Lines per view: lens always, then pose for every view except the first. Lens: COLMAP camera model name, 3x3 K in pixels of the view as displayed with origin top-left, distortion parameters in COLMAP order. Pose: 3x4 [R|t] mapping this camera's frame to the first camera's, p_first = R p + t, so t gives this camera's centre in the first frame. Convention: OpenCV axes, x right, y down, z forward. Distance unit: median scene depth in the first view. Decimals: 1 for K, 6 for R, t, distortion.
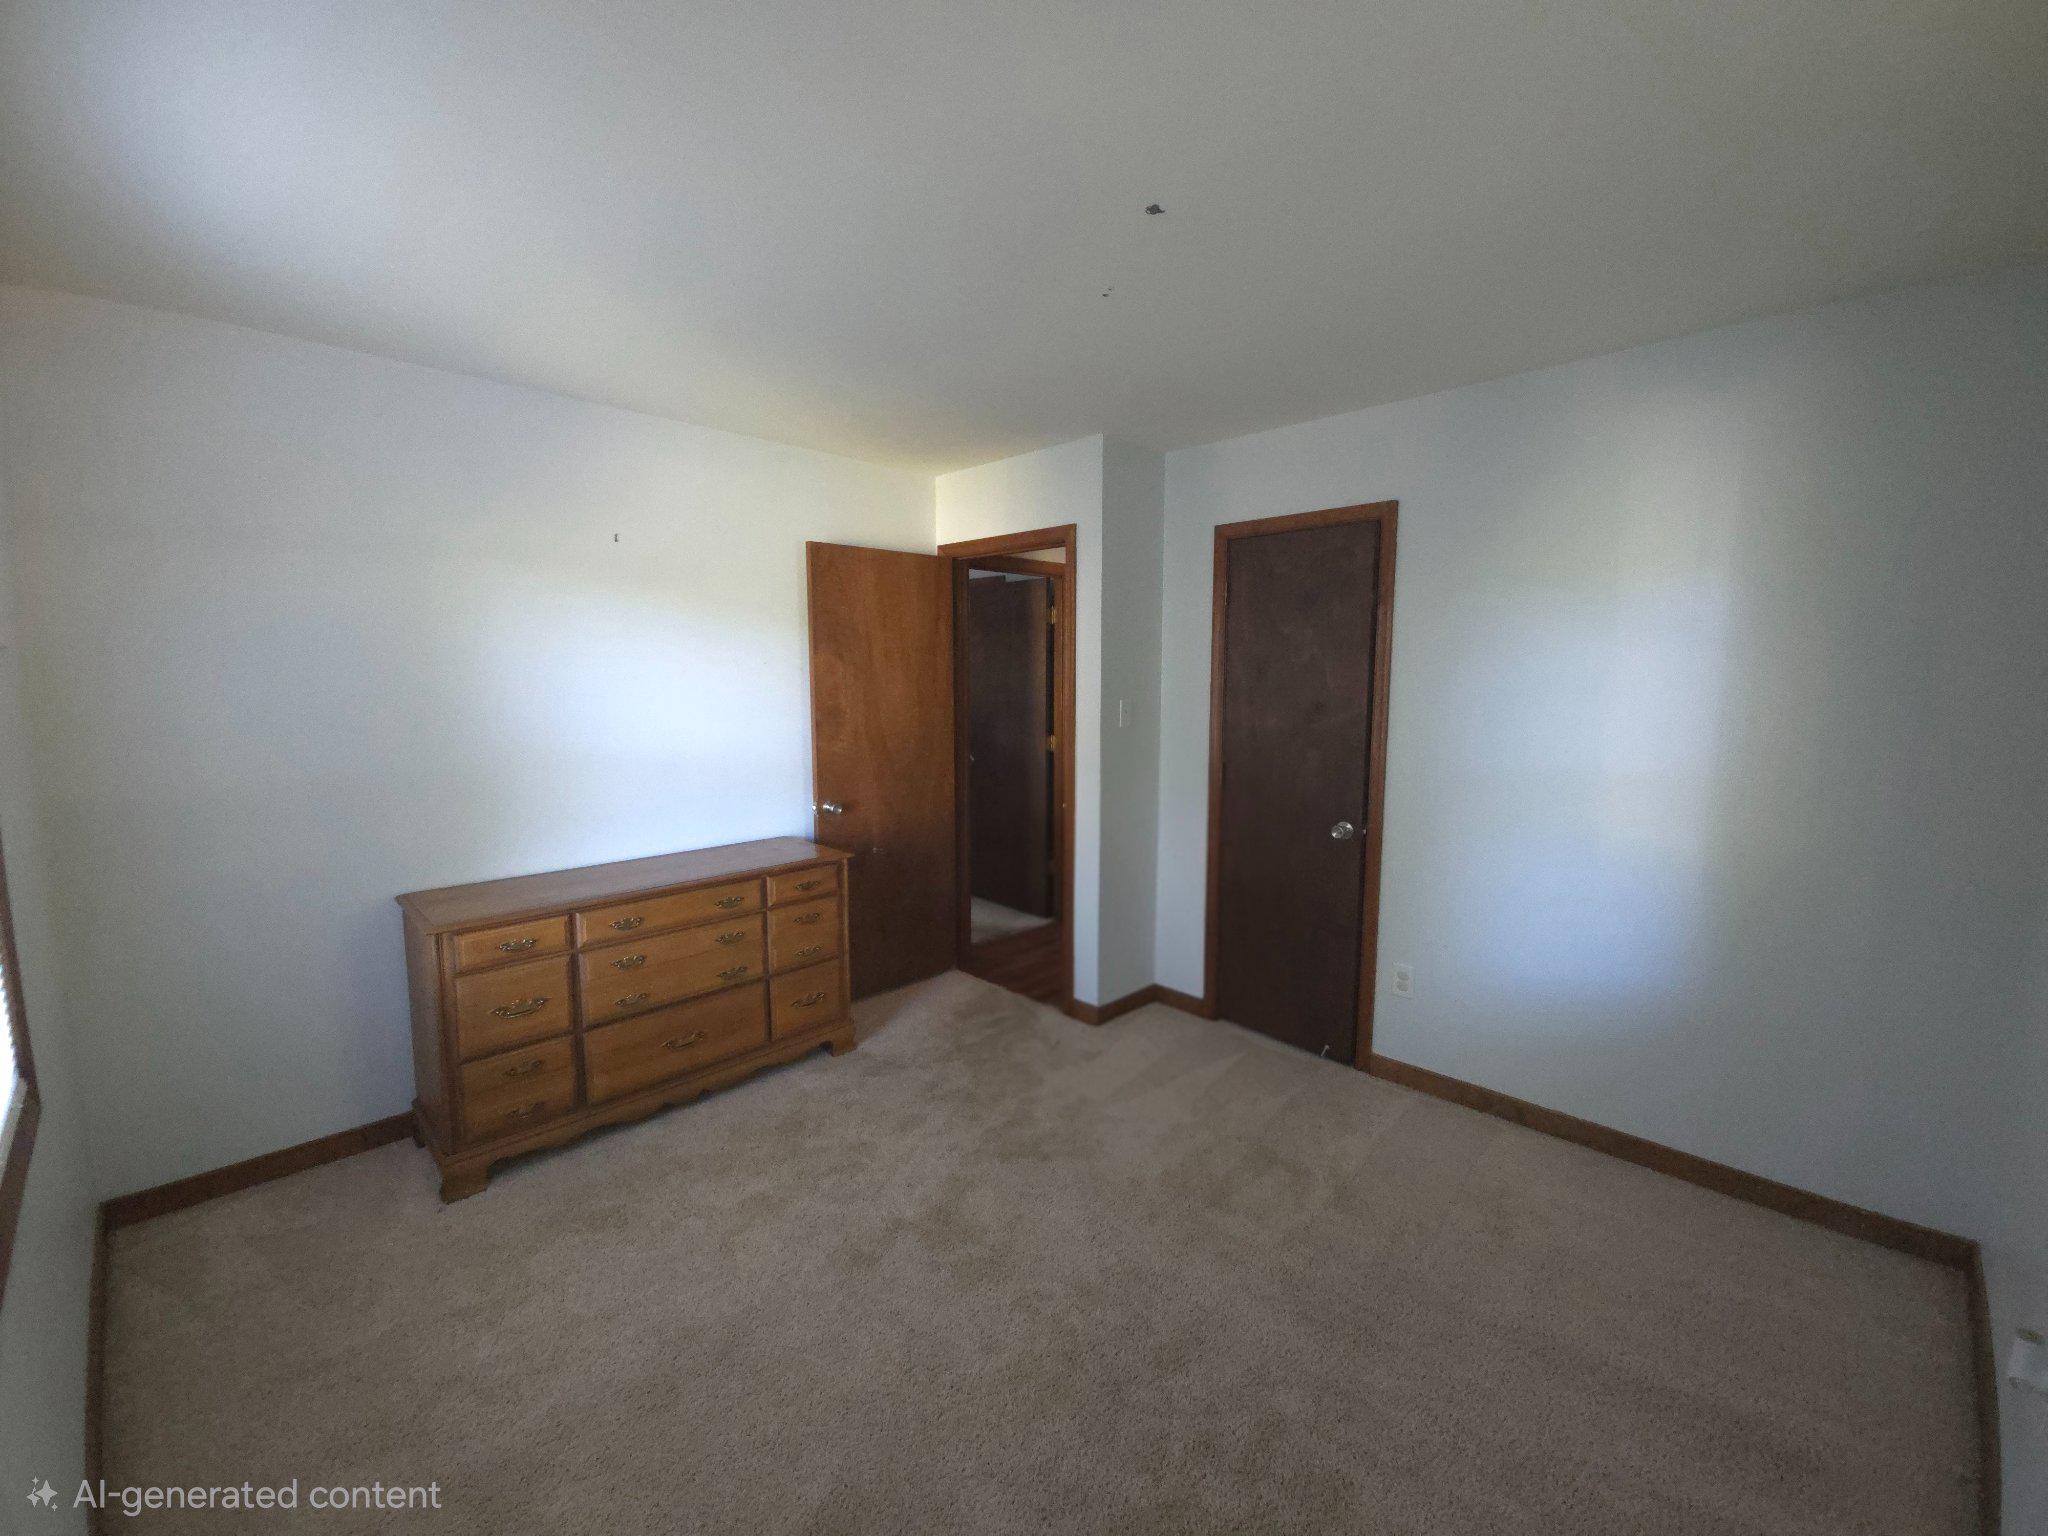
lens RADIAL K [[835.9, 0, 1030.3], [0, 835.9, 751.3], [0, 0, 1]] dist [-0.000171, -0.000151]
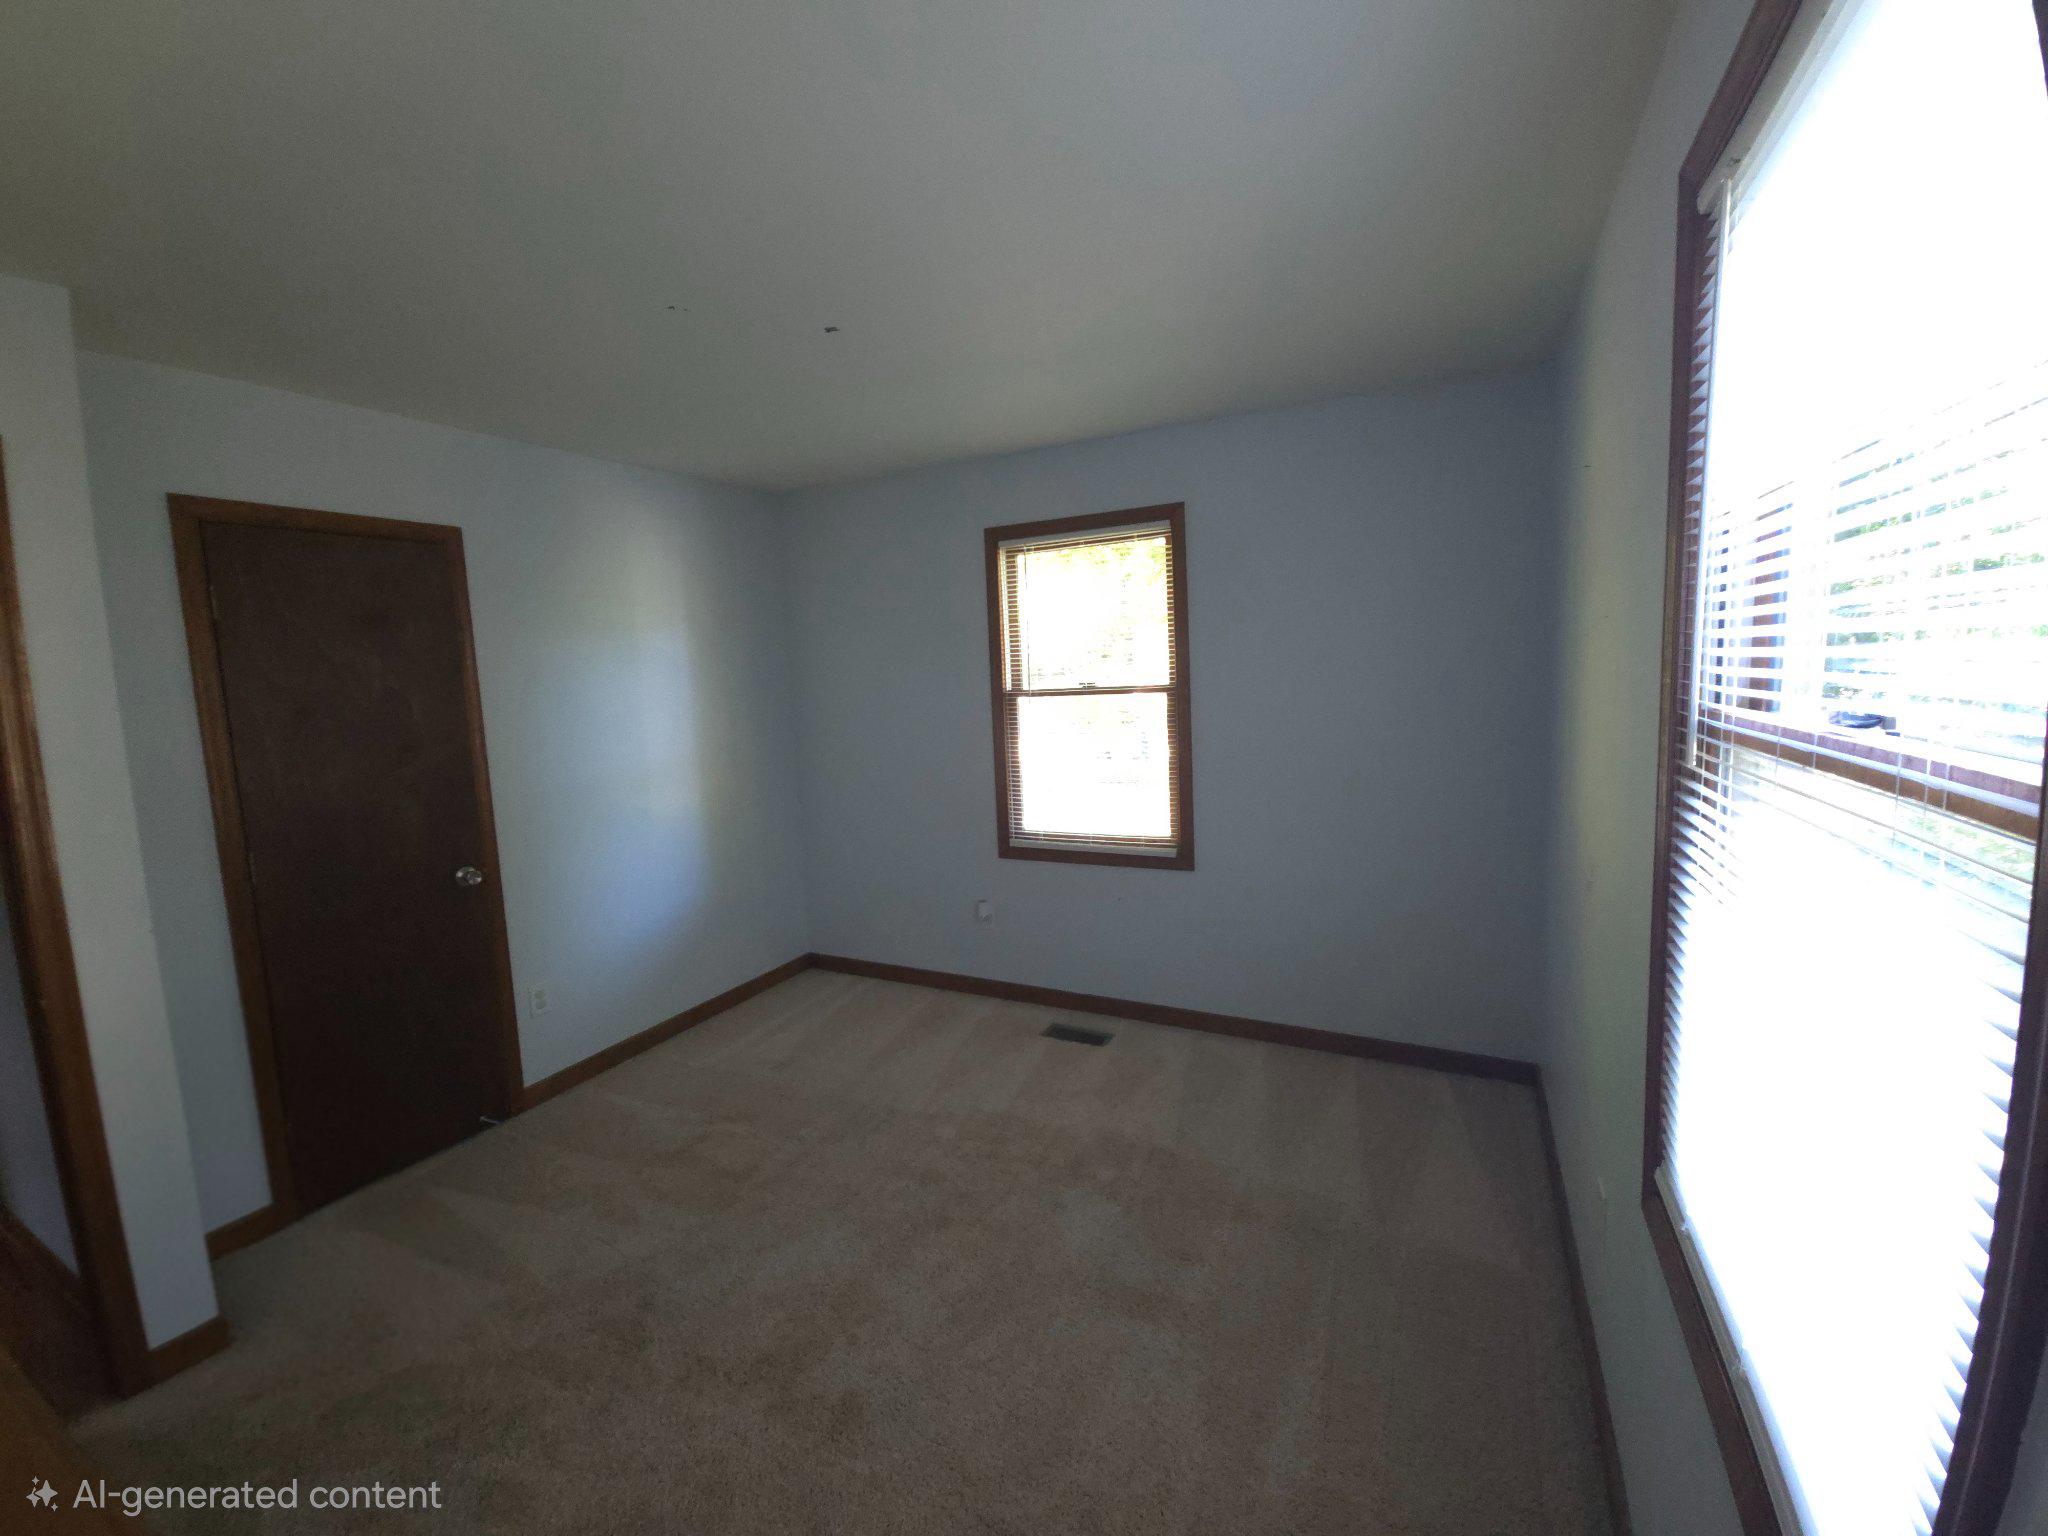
lens RADIAL K [[835.9, 0, 1030.3], [0, 835.9, 751.3], [0, 0, 1]] dist [-0.000171, -0.000151]
pose [[-0.311887, -0.079458, 0.946791, -0.692636], [0.137264, 0.982275, 0.127652, -0.073886], [-0.940152, 0.169774, -0.295452, 0.683965]]
